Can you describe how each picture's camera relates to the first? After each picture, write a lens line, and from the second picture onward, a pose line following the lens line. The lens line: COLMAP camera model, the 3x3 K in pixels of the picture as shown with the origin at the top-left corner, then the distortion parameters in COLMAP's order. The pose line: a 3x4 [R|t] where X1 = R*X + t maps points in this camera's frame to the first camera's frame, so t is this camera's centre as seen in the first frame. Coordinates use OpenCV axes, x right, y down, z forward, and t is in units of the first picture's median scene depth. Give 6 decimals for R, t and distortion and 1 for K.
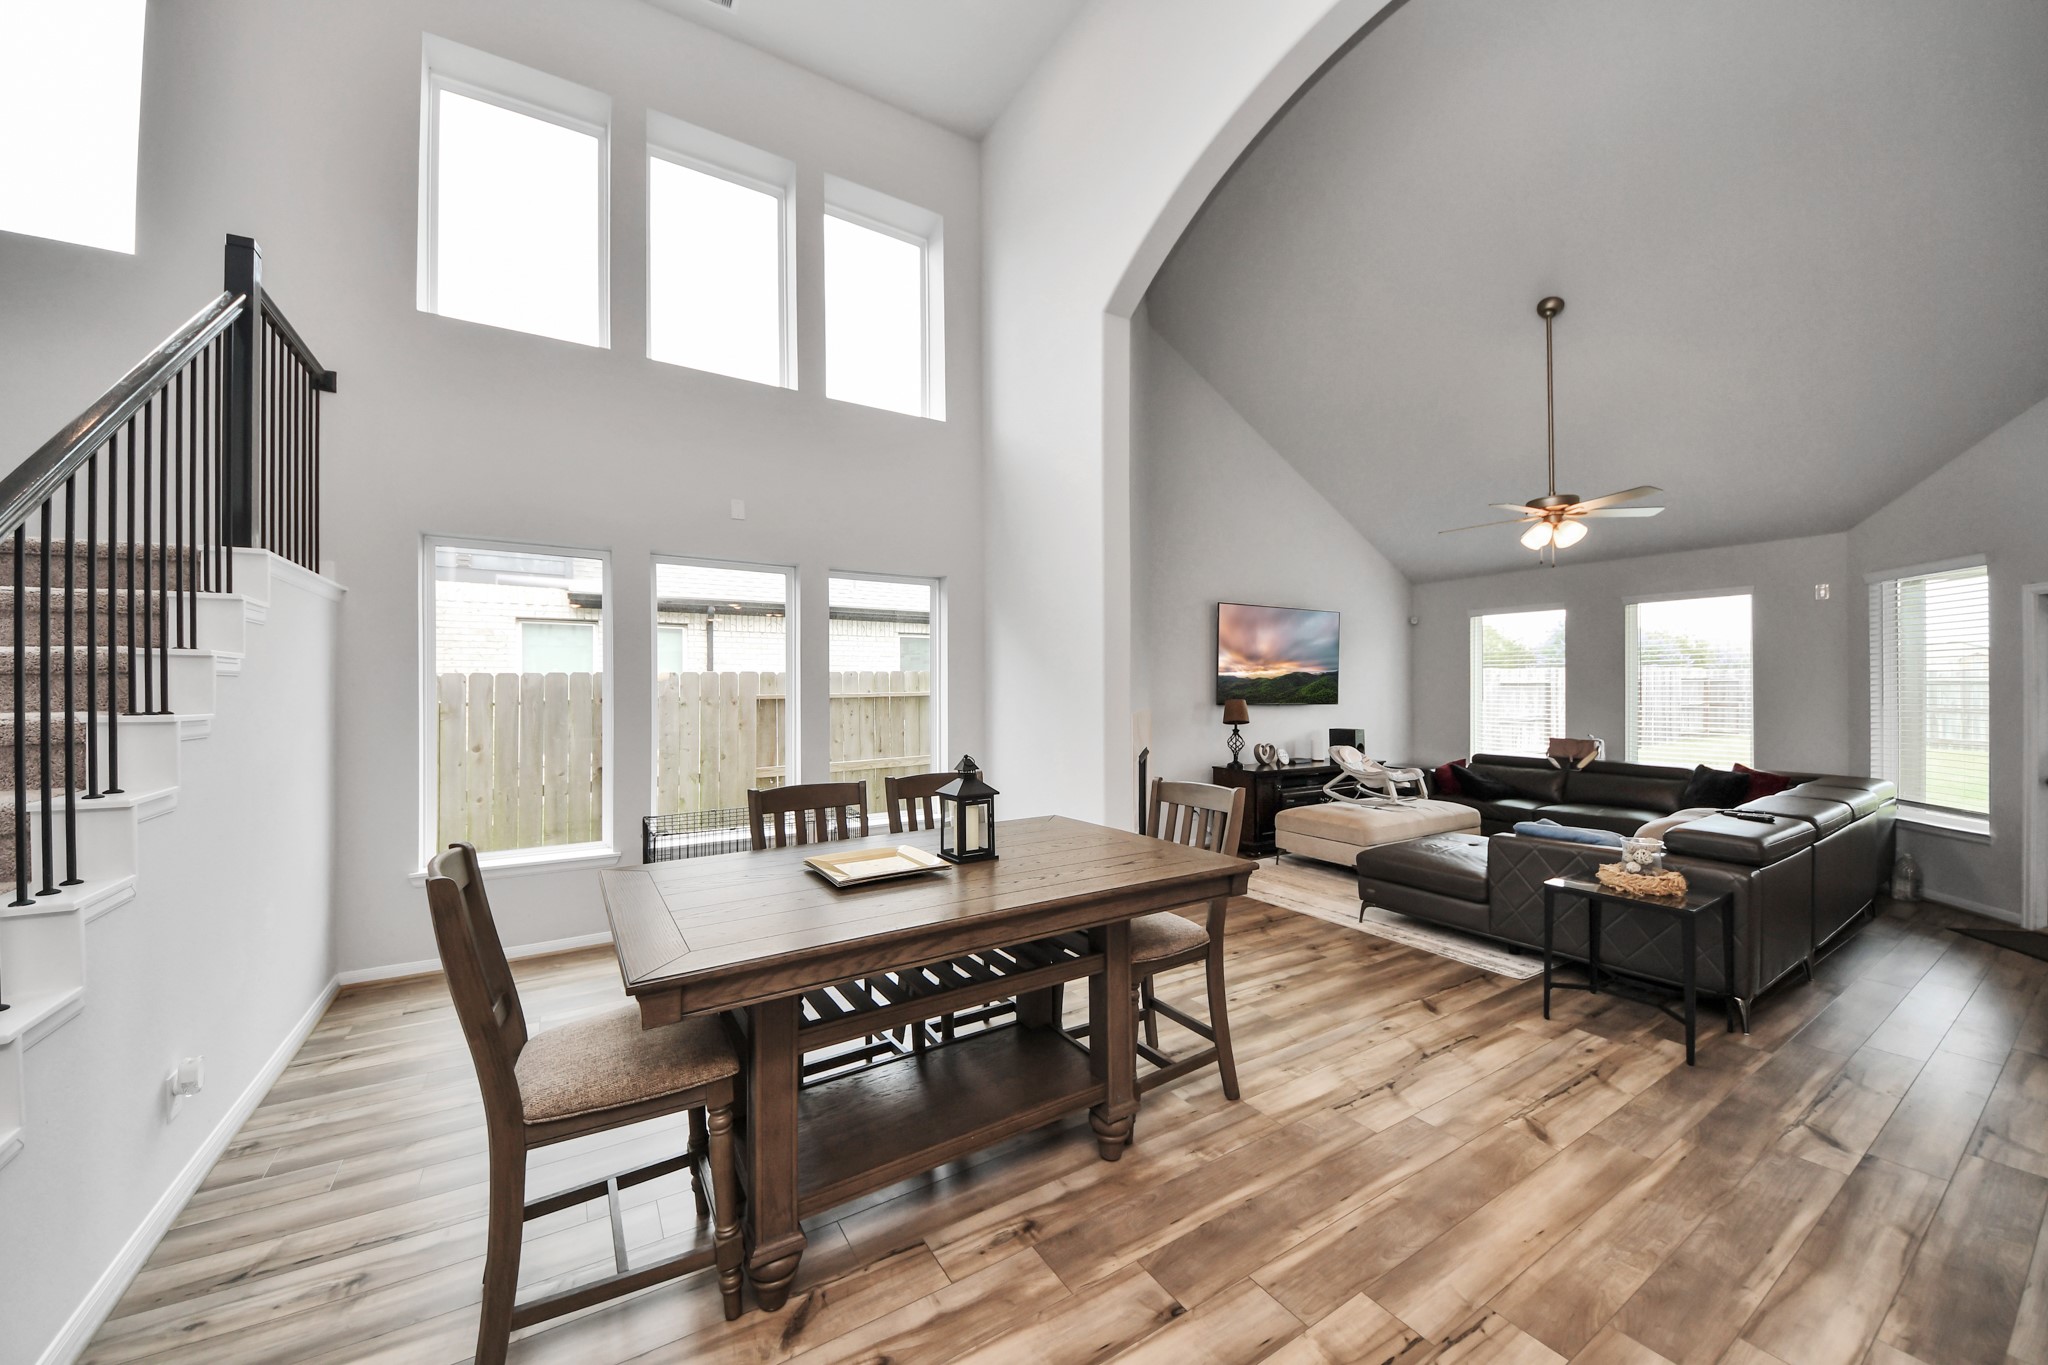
lens RADIAL K [[740.1, 0, 1032.0], [0, 740.1, 695.7], [0, 0, 1]] dist [0.003731, -0.001029]
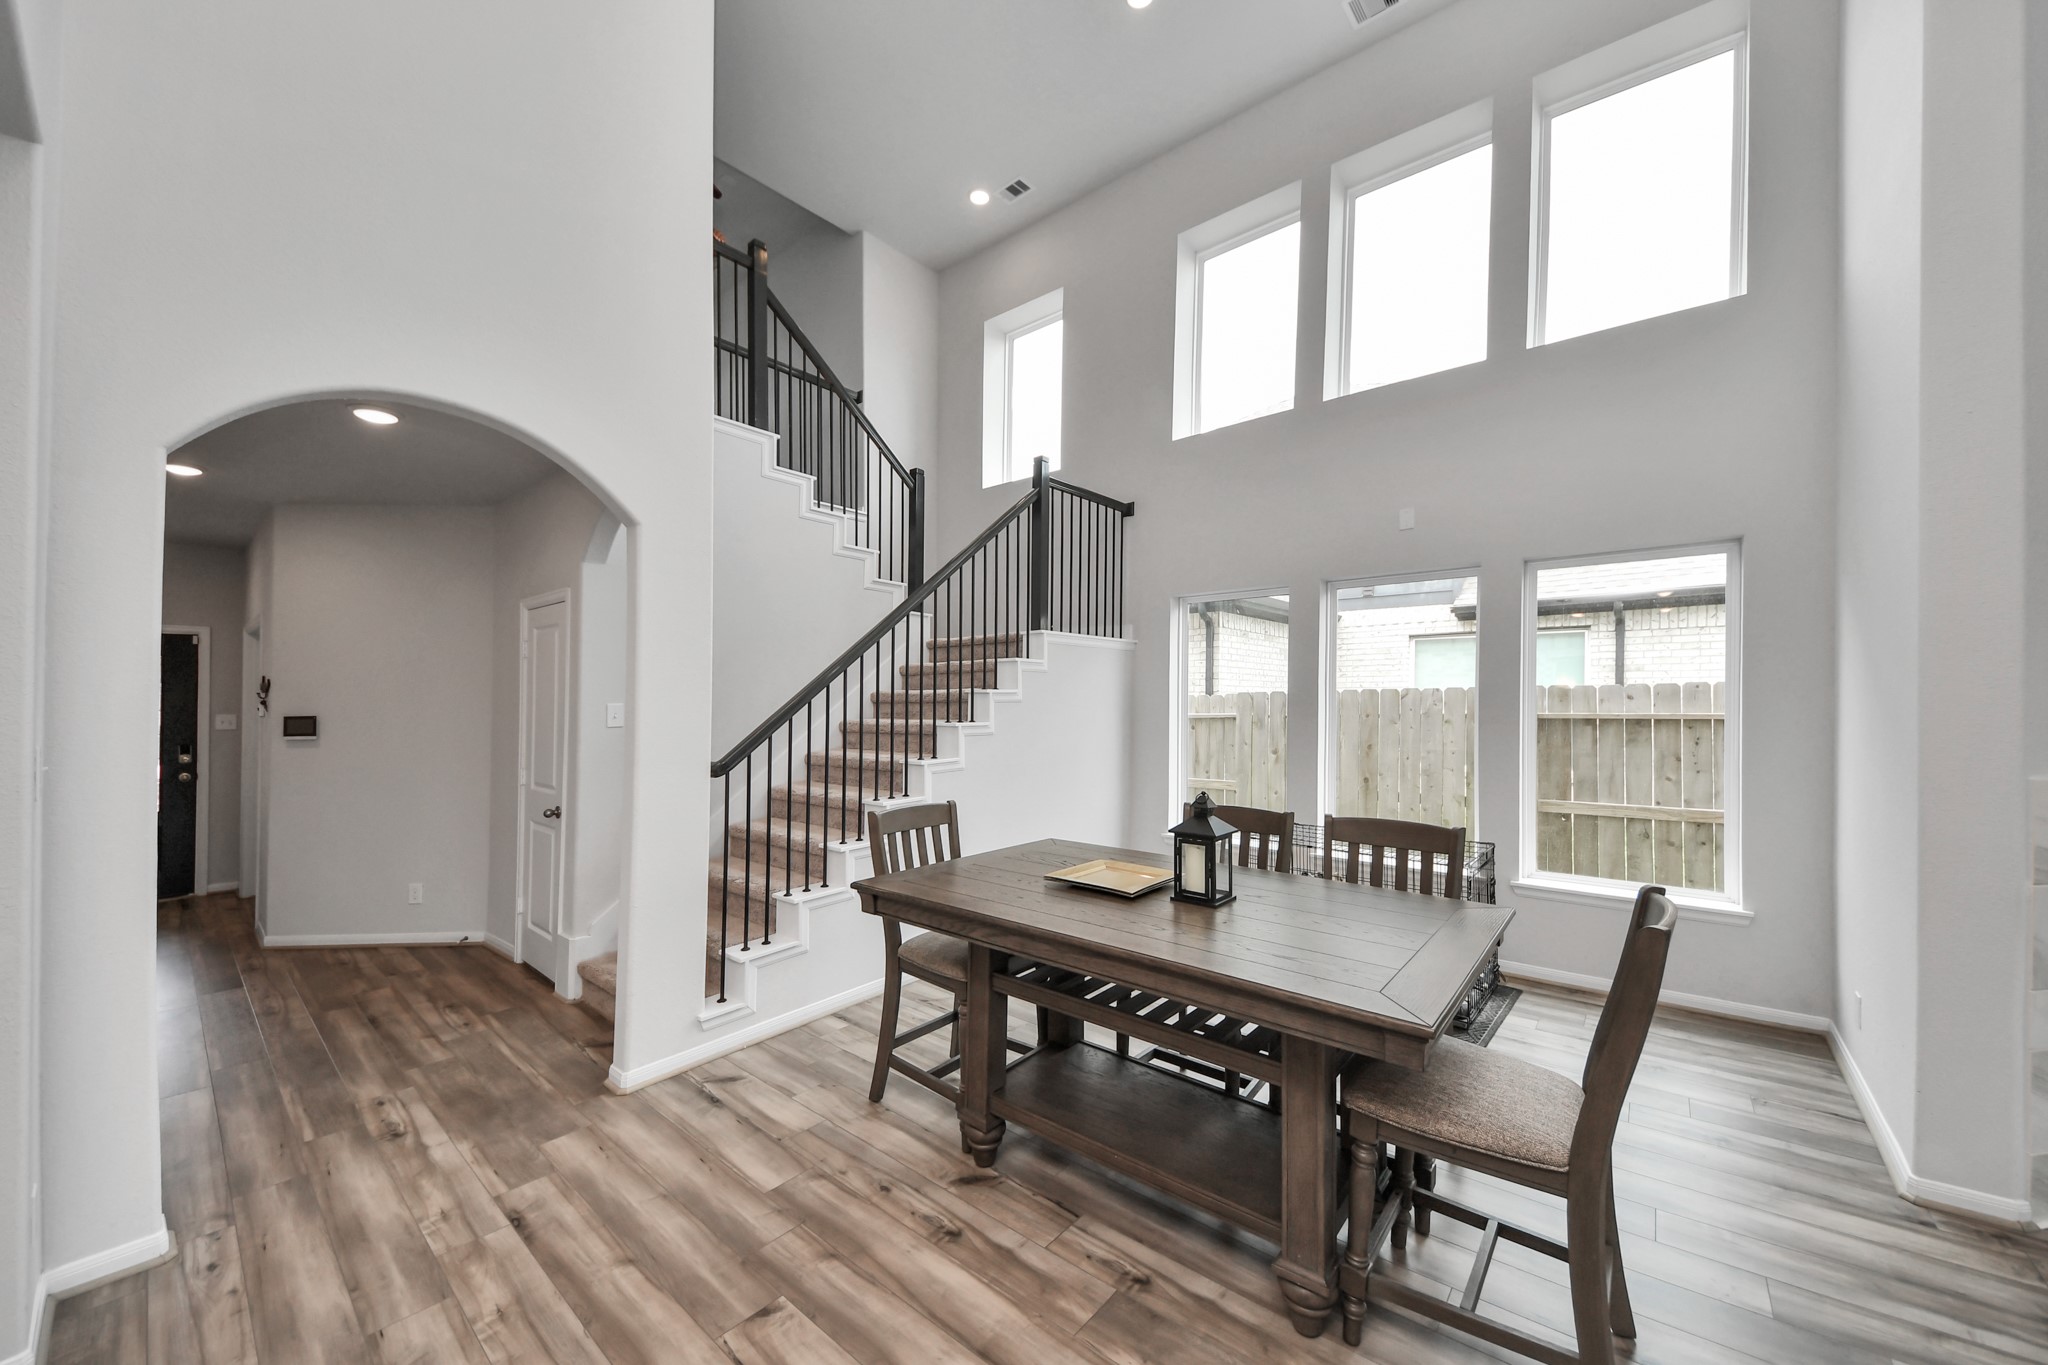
lens RADIAL K [[740.1, 0, 1037.2], [0, 740.1, 714.1], [0, 0, 1]] dist [0.003731, -0.001029]
pose [[0.330245, 0.019191, -0.943700, 0.697474], [-0.003600, 0.999812, 0.019072, -0.033840], [0.943888, -0.002901, 0.330252, 0.455964]]
